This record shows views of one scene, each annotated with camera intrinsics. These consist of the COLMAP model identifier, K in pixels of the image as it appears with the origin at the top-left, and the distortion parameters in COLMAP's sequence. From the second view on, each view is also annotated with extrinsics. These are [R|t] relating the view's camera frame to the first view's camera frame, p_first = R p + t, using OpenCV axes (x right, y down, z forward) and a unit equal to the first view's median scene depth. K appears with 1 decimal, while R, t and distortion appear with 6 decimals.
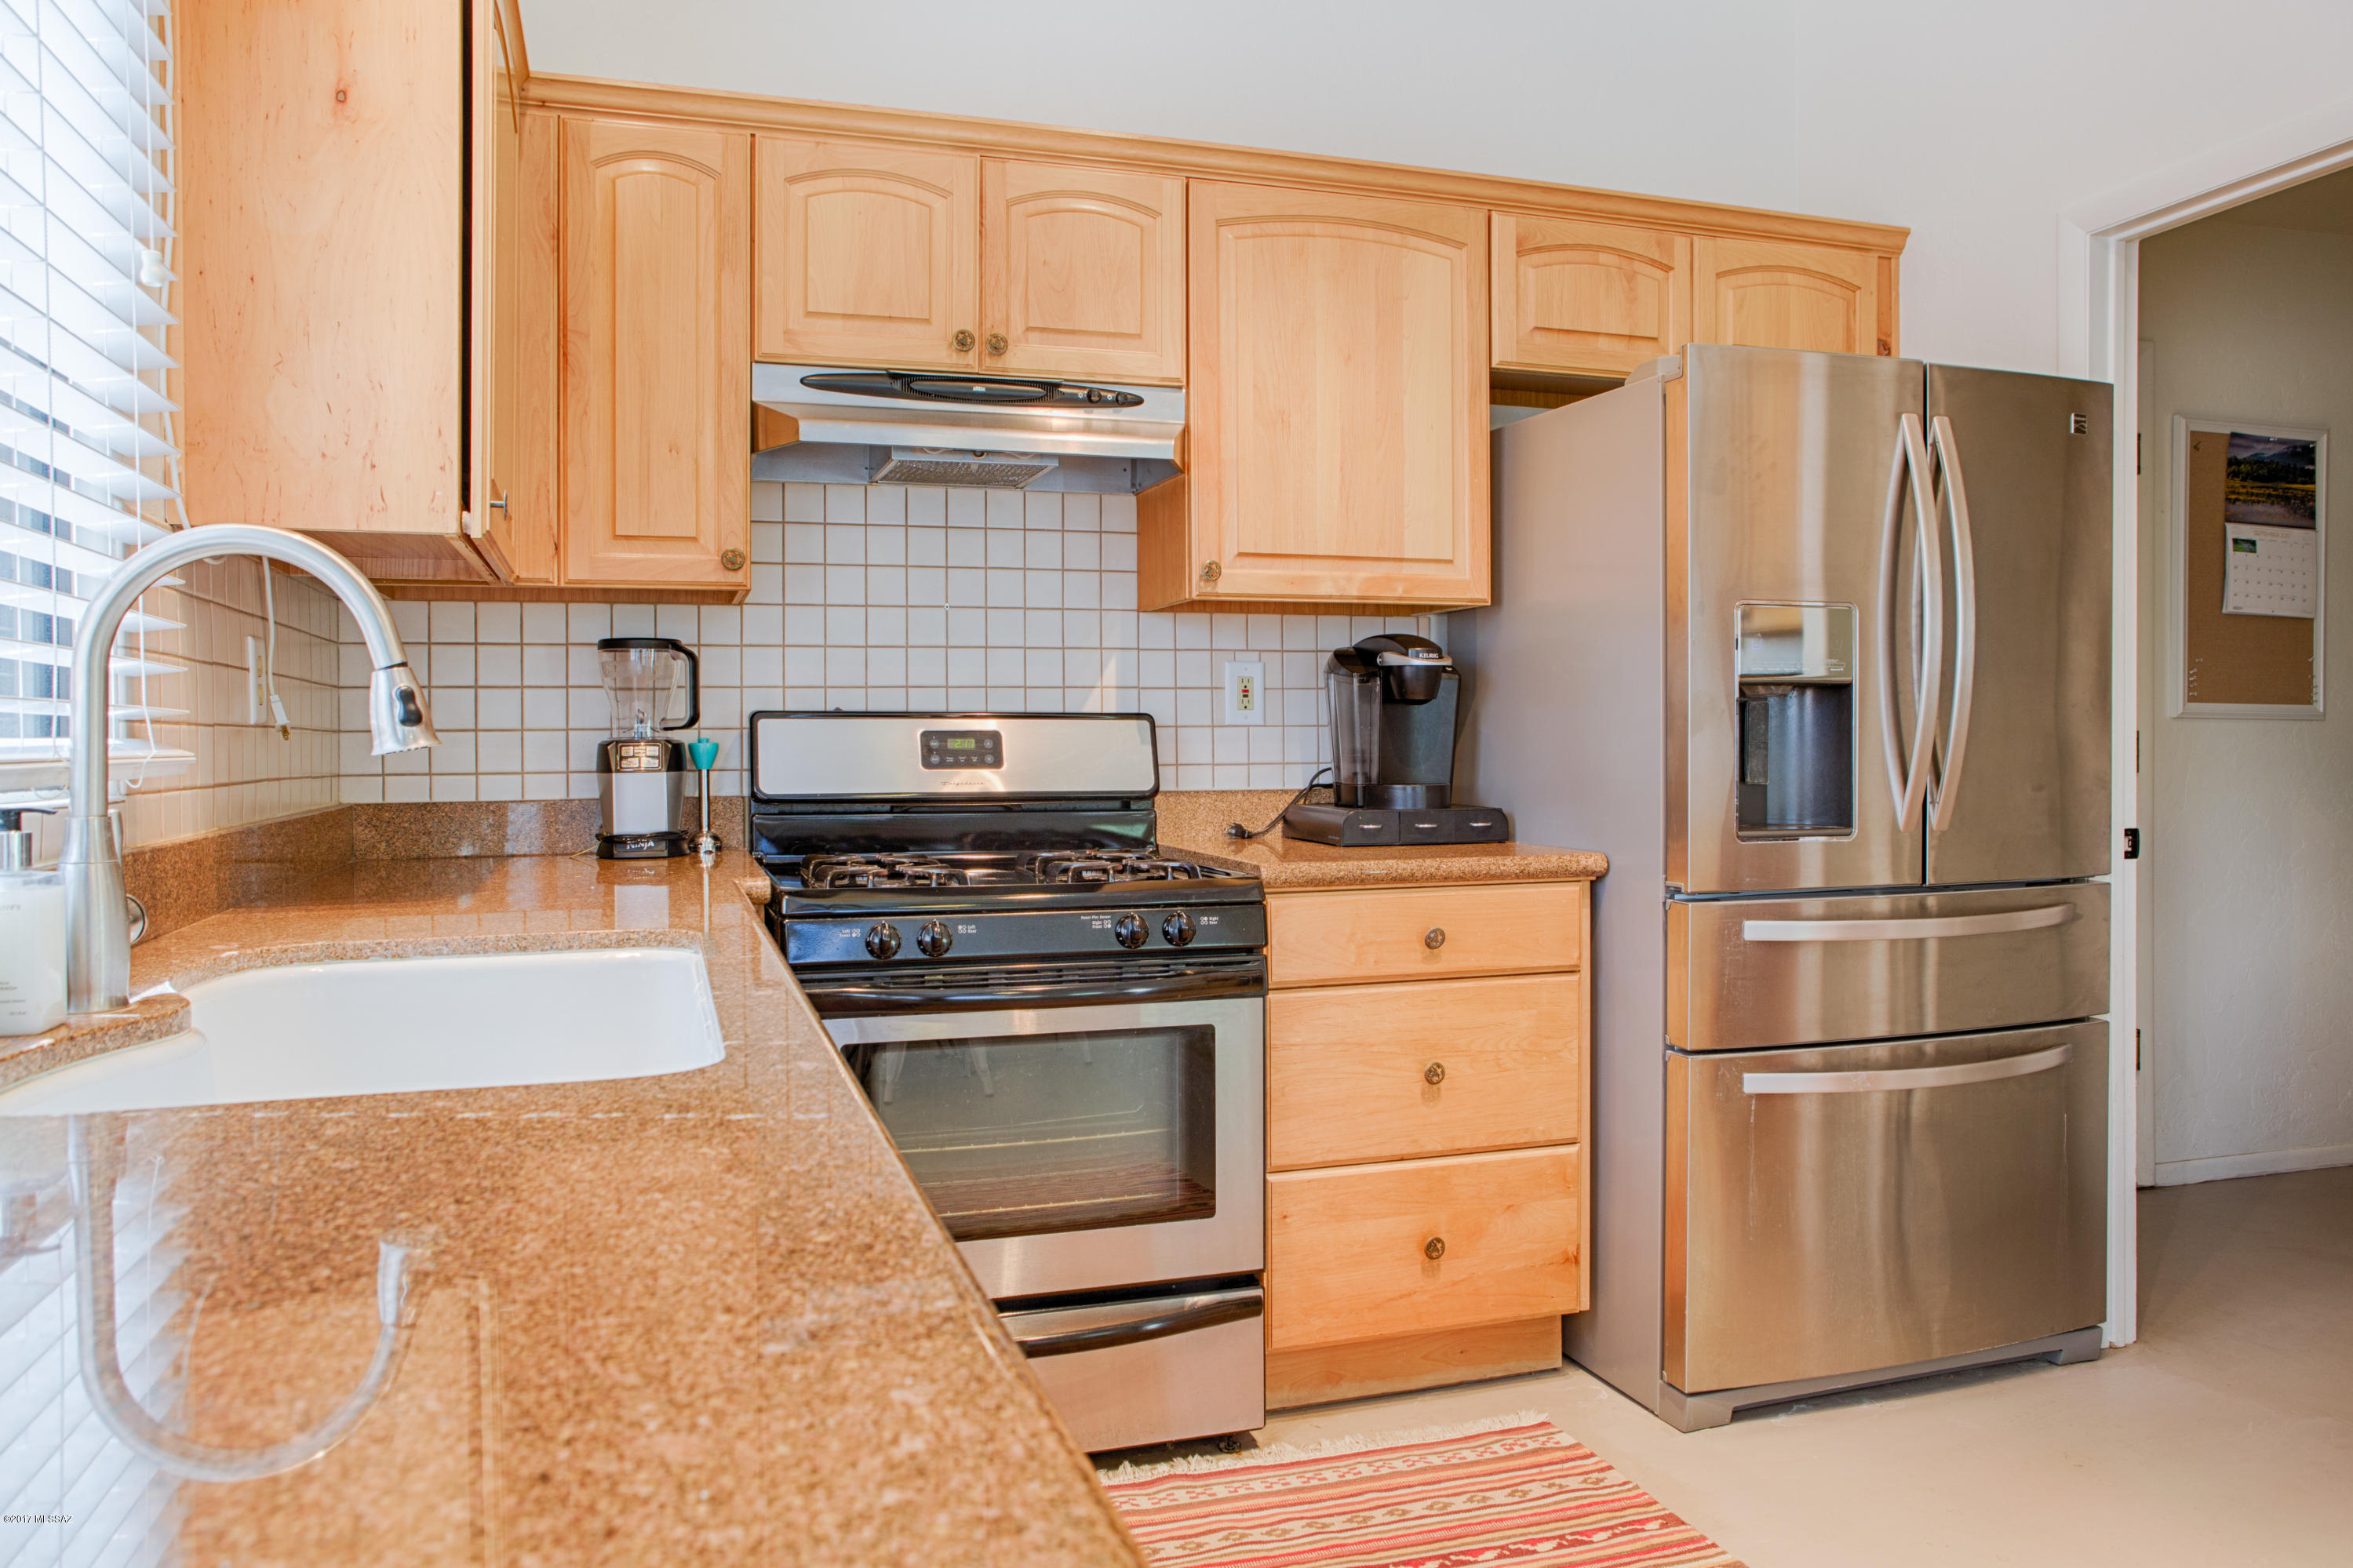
lens RADIAL K [[1615.0, 0, 1192.1], [0, 1615.0, 789.3], [0, 0, 1]] dist [-0.050740, 0.034943]
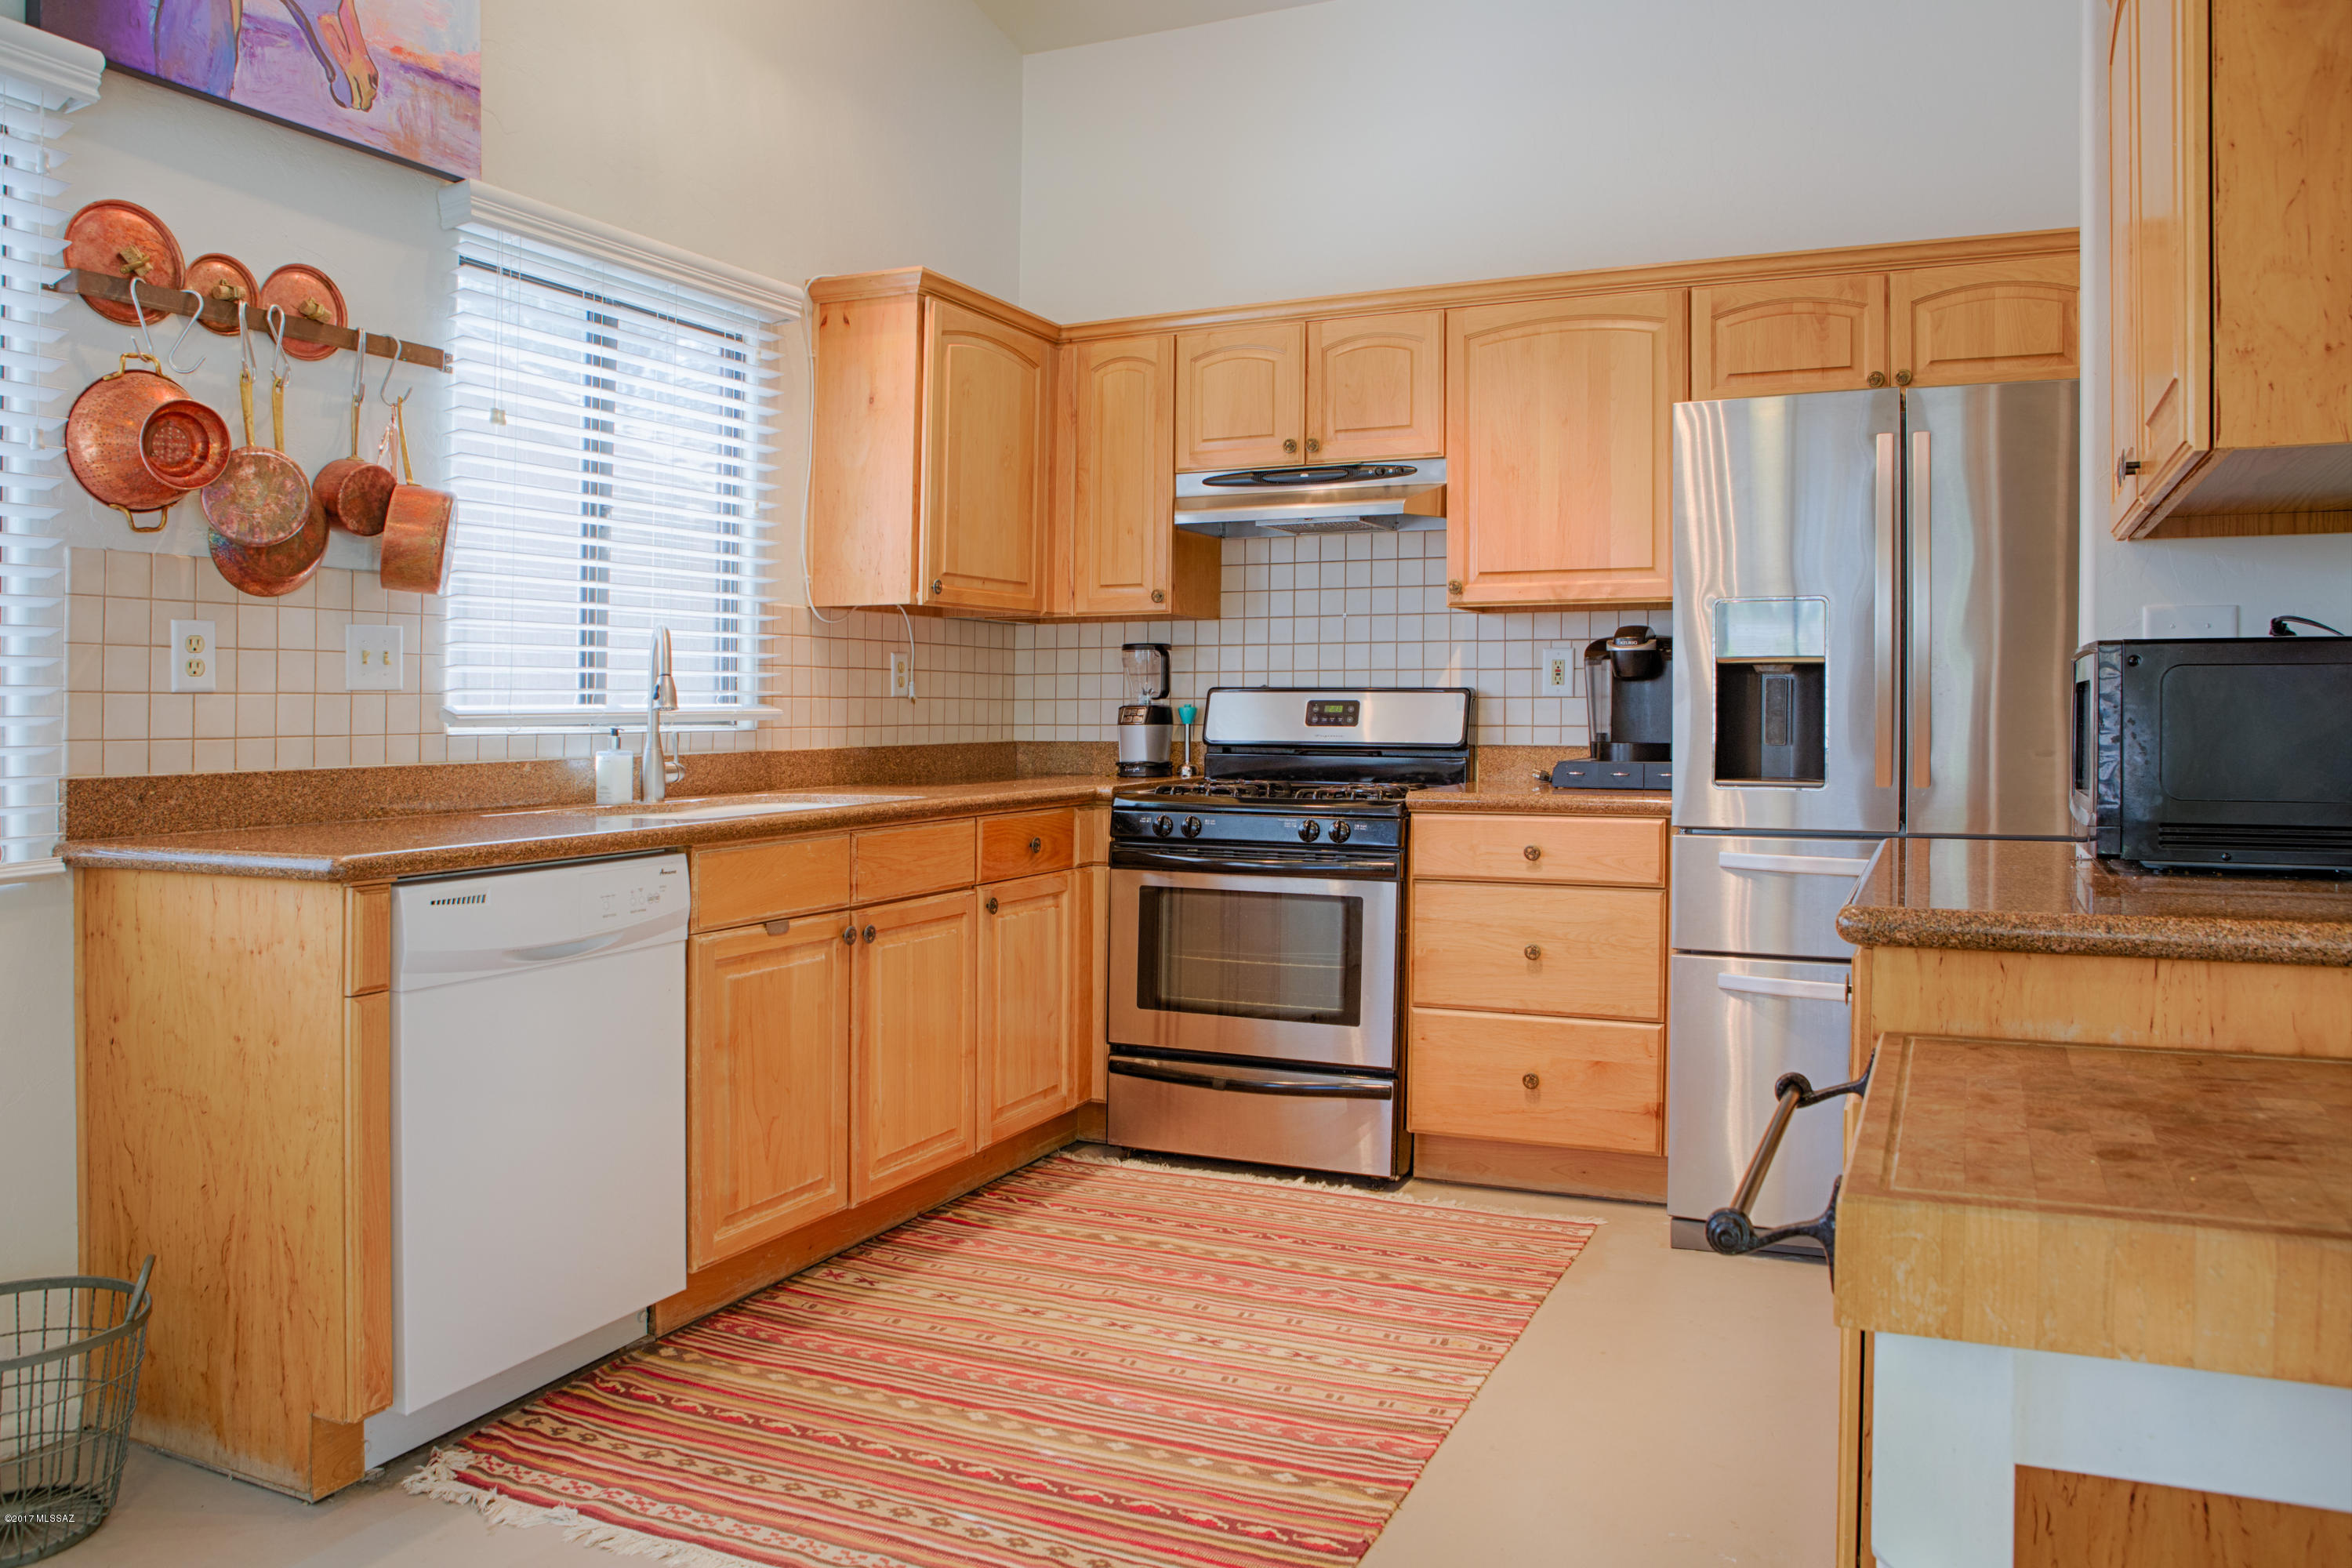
lens RADIAL K [[1608.1, 0, 1185.5], [0, 1608.1, 713.0], [0, 0, 1]] dist [-0.073380, 0.000351]
pose [[0.751417, 0.006541, -0.659795, 0.759481], [-0.026083, 0.999464, -0.019797, 0.008263], [0.659311, 0.032085, 0.751185, -0.199248]]
